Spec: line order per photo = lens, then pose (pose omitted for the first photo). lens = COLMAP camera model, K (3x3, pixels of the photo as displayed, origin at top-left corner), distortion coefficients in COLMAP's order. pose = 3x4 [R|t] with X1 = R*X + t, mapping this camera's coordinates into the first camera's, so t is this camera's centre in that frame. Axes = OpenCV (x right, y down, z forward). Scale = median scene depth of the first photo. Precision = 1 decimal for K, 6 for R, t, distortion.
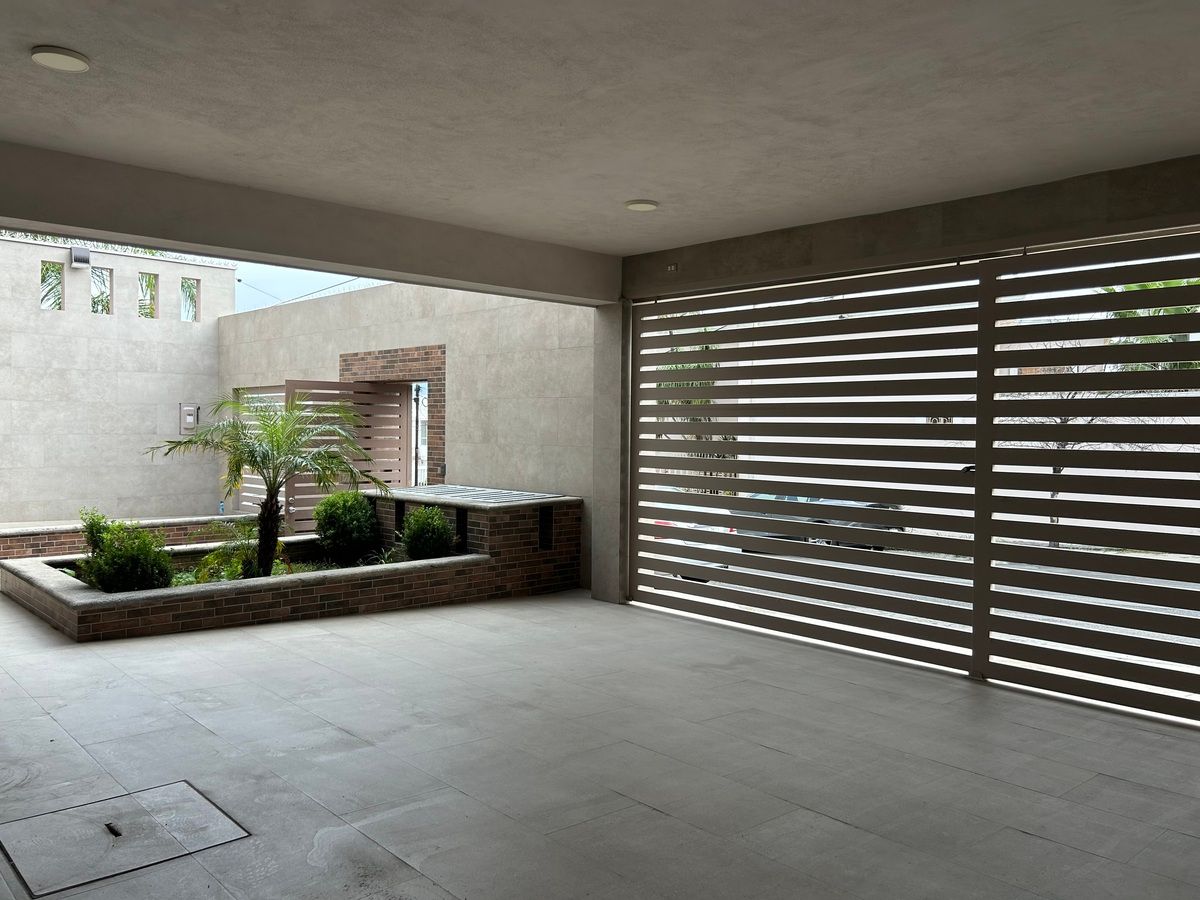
lens RADIAL K [[909.8, 0, 599.9], [0, 909.8, 446.4], [0, 0, 1]] dist [0.077243, -0.056954]
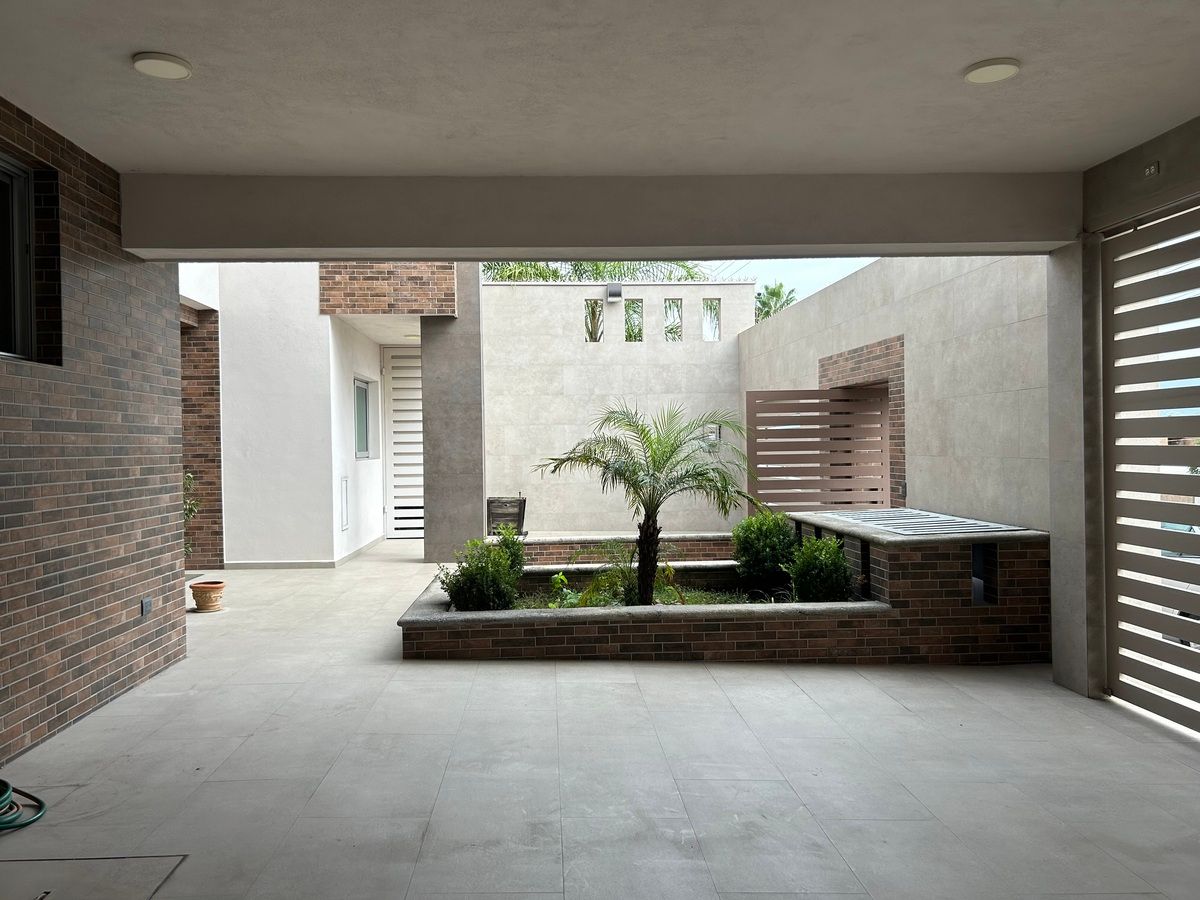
lens RADIAL K [[909.8, 0, 594.5], [0, 909.8, 452.6], [0, 0, 1]] dist [0.077243, -0.056954]
pose [[0.770513, -0.017349, -0.637188, 0.163886], [0.010743, 0.999841, -0.014232, 0.001688], [0.637334, 0.004121, 0.770577, 0.240594]]
